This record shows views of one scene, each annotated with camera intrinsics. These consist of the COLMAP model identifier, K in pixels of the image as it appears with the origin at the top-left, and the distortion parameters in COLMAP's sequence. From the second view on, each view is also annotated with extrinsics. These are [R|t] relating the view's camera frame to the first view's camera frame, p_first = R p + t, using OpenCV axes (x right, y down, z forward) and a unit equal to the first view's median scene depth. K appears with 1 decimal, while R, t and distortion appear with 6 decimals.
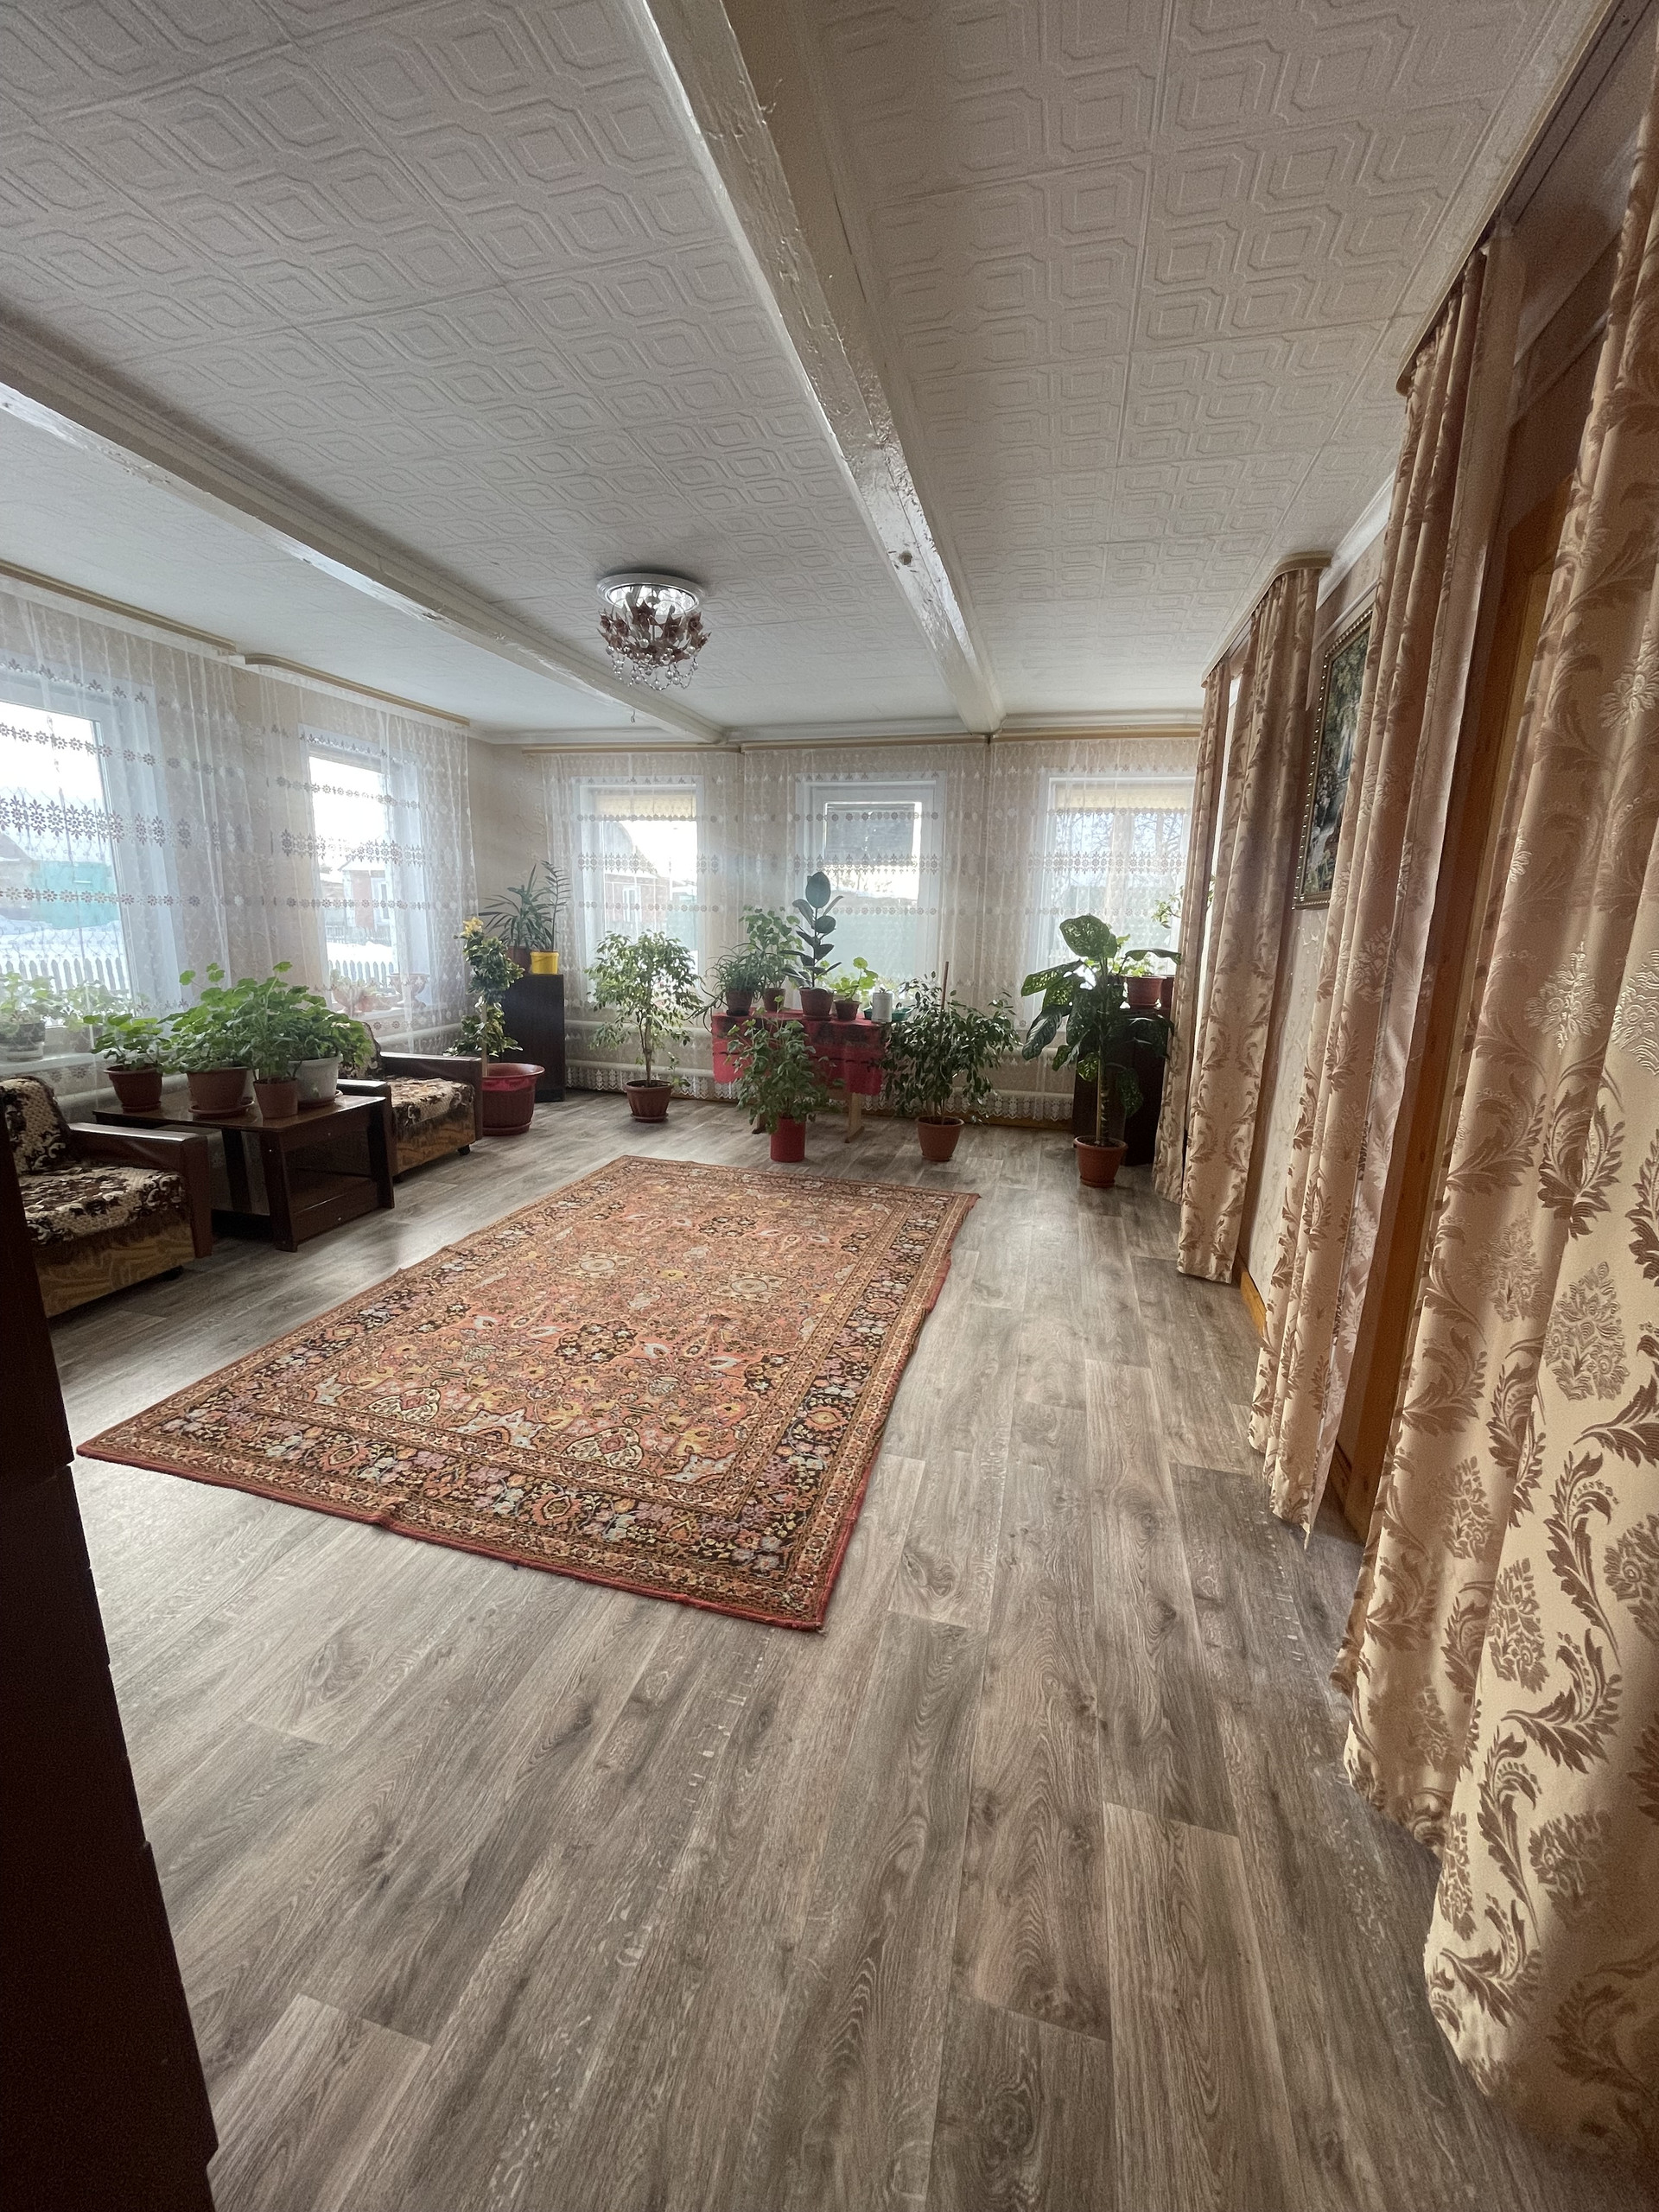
lens RADIAL K [[900.0, 0, 821.8], [0, 900.0, 1115.1], [0, 0, 1]] dist [-0.004297, 0.001703]
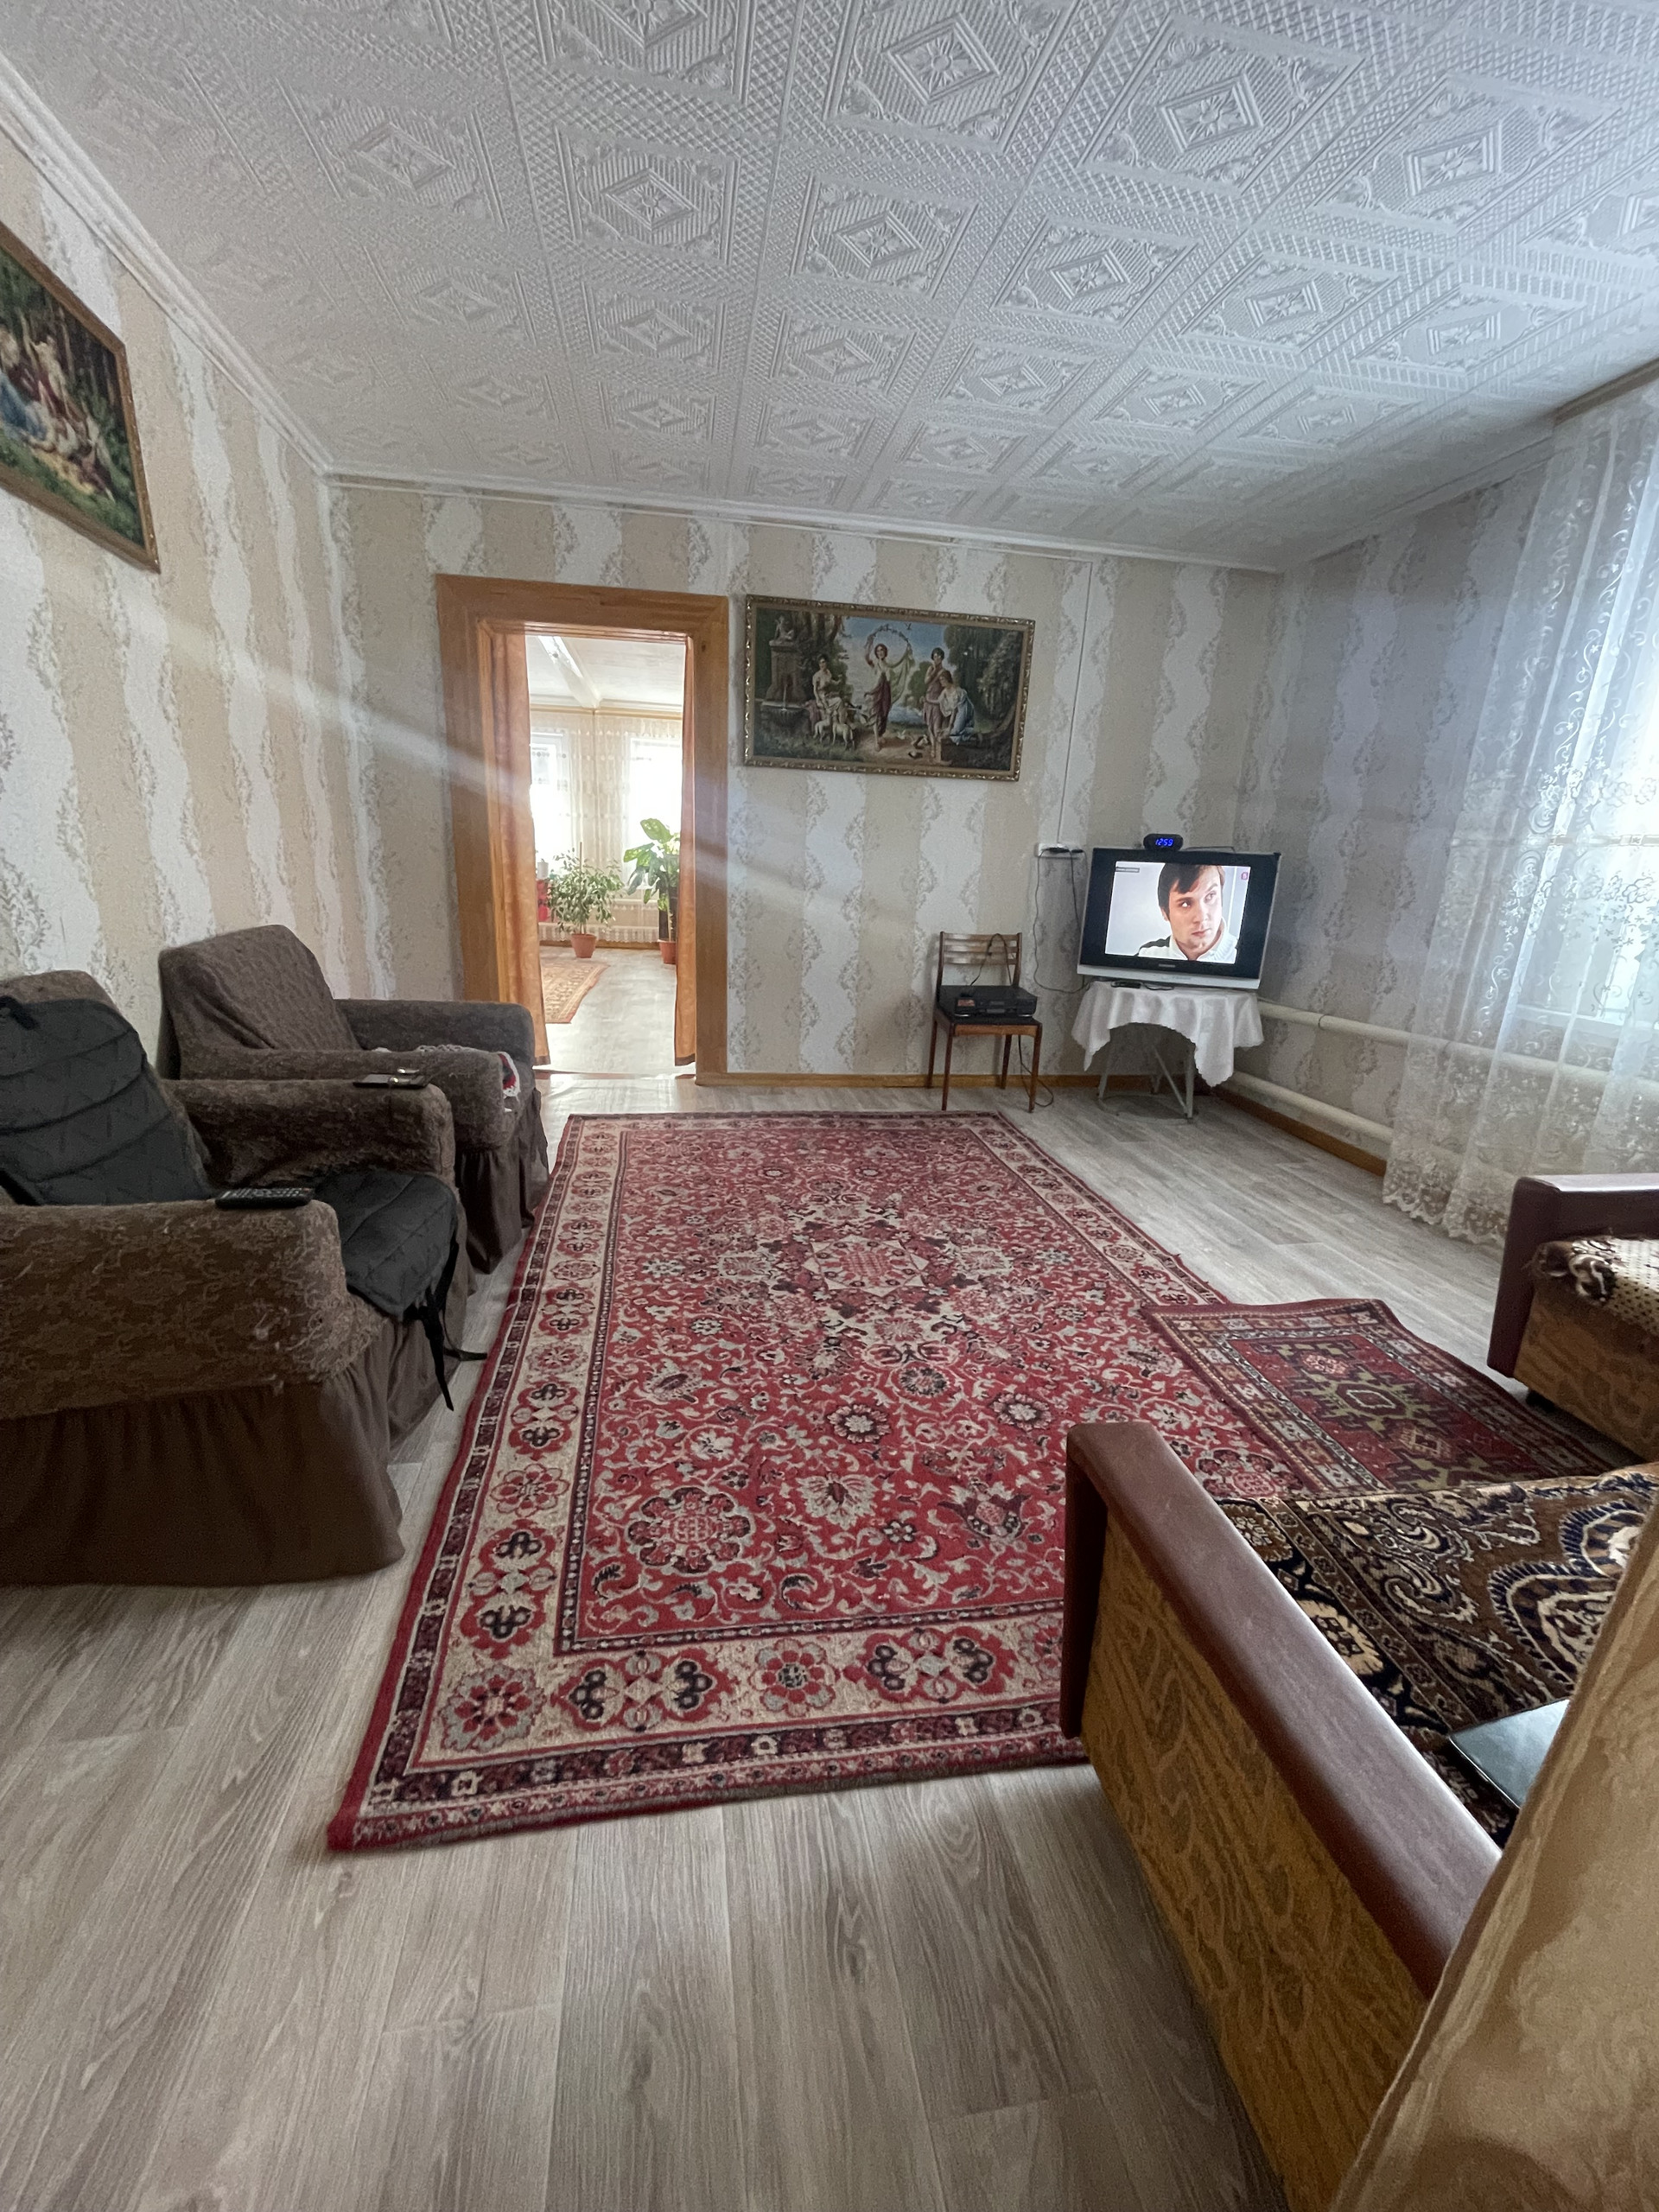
lens RADIAL K [[900.0, 0, 824.3], [0, 900.0, 1109.6], [0, 0, 1]] dist [-0.004297, 0.001703]
pose [[0.917693, -0.093769, 0.386065, -0.163526], [0.061530, 0.993568, 0.095063, 0.224943], [-0.392496, -0.063484, 0.917560, -0.901010]]
